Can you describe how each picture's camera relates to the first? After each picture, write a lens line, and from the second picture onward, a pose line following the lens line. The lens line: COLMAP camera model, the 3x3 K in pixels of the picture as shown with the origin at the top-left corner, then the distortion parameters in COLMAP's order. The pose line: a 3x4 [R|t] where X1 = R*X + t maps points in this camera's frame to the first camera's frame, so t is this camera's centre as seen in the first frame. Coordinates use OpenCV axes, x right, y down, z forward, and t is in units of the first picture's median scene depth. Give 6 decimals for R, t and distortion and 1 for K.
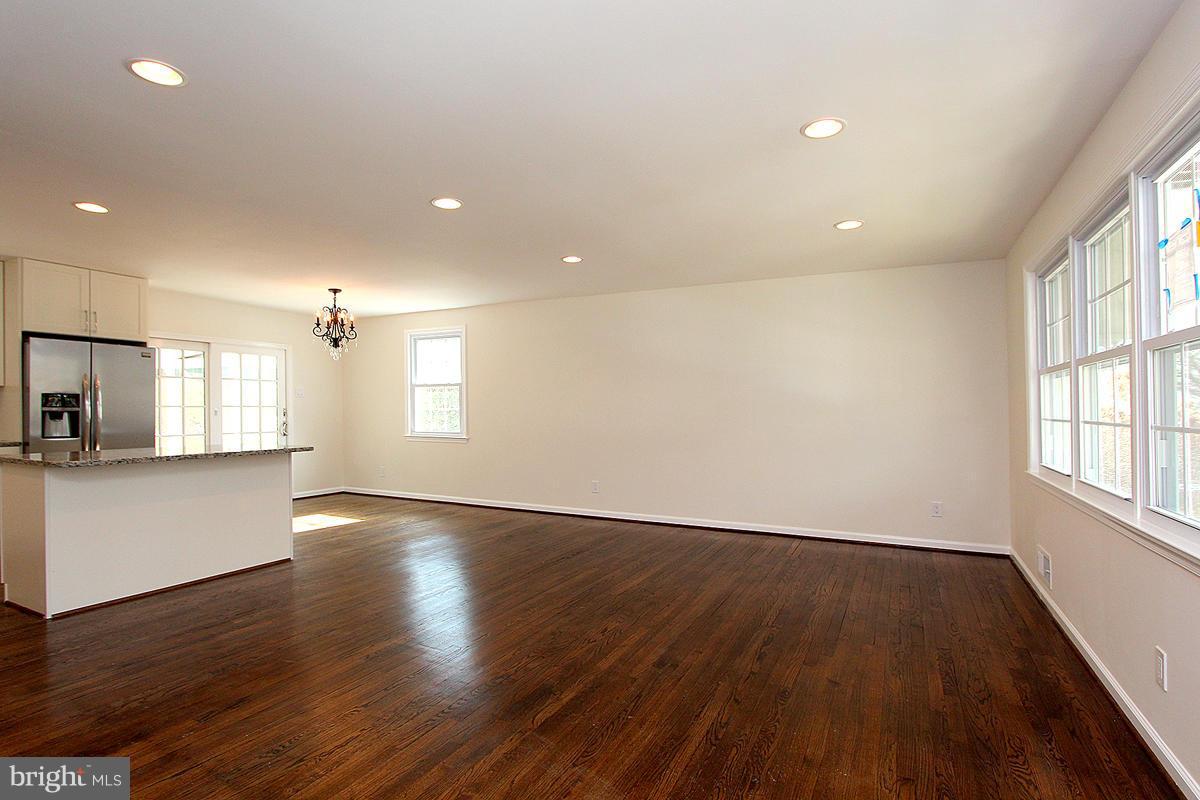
lens RADIAL K [[584.8, 0, 596.4], [0, 584.8, 403.5], [0, 0, 1]] dist [-0.020673, 0.002854]
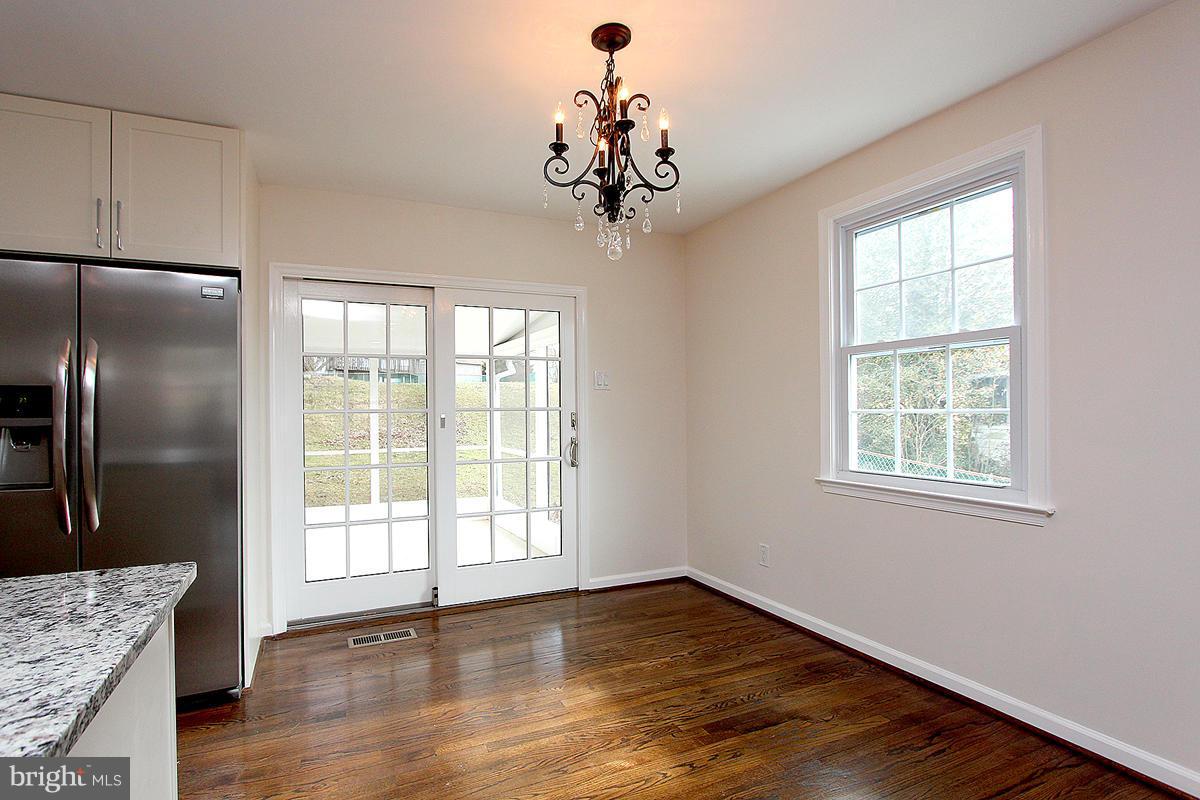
lens RADIAL K [[572.7, 0, 564.1], [0, 572.7, 402.3], [0, 0, 1]] dist [-0.019748, 0.003755]
pose [[0.767736, -0.021395, -0.640409, -0.339993], [0.018165, 0.999767, -0.011623, 0.007786], [0.640509, -0.002710, 0.767946, 0.928342]]
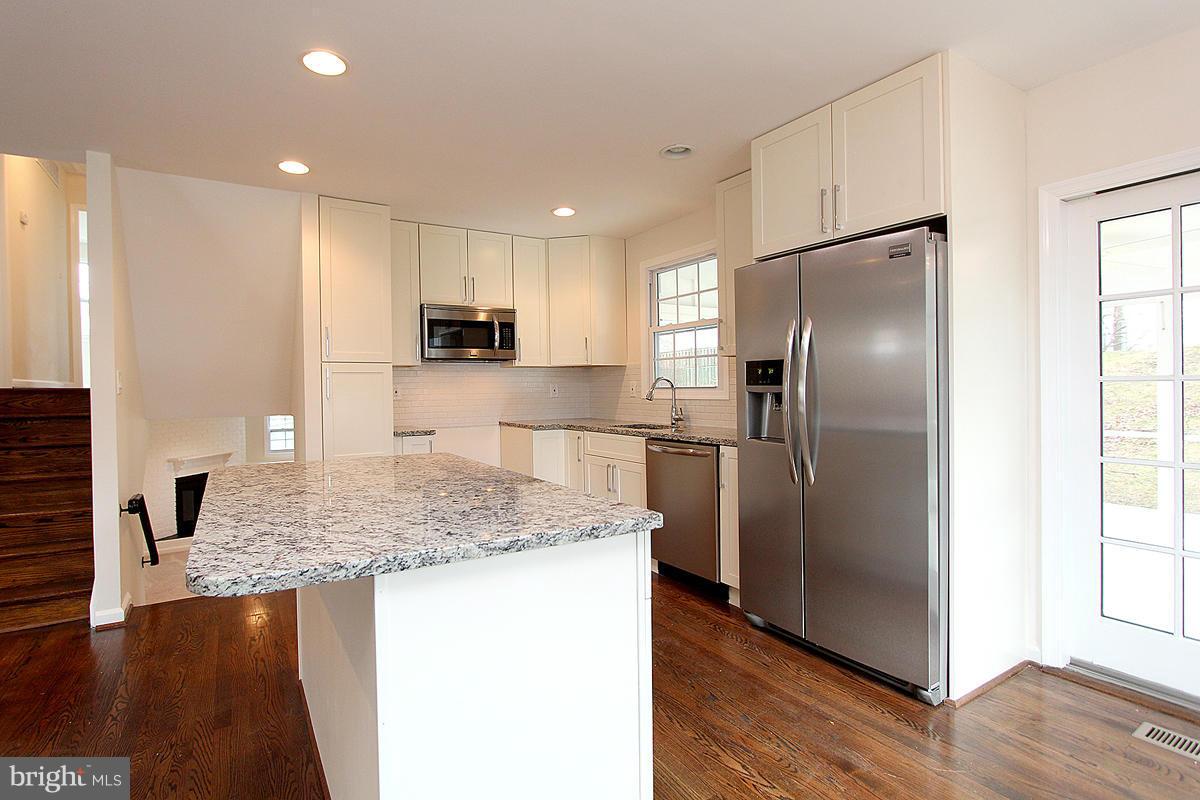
lens RADIAL K [[592.2, 0, 575.9], [0, 592.2, 382.2], [0, 0, 1]] dist [-0.010136, 0.000213]
pose [[-0.529832, -0.007241, -0.848071, -0.349204], [0.013238, 0.999771, -0.016806, 0.010972], [0.847999, -0.020132, -0.529615, 1.128229]]
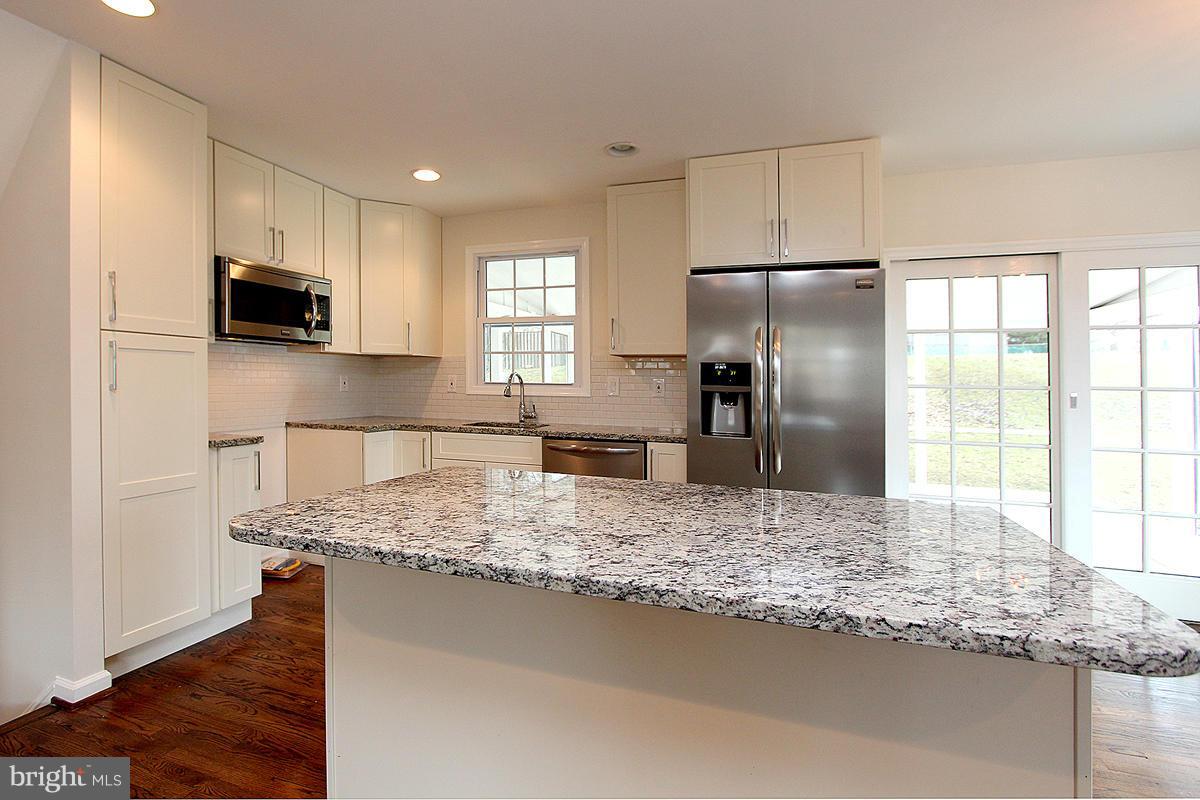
lens RADIAL K [[584.8, 0, 567.2], [0, 584.8, 379.6], [0, 0, 1]] dist [-0.020673, 0.002854]
pose [[0.114991, -0.007181, -0.993341, -0.332954], [-0.007221, 0.999941, -0.008064, 0.006817], [0.993340, 0.008100, 0.114932, 0.752745]]
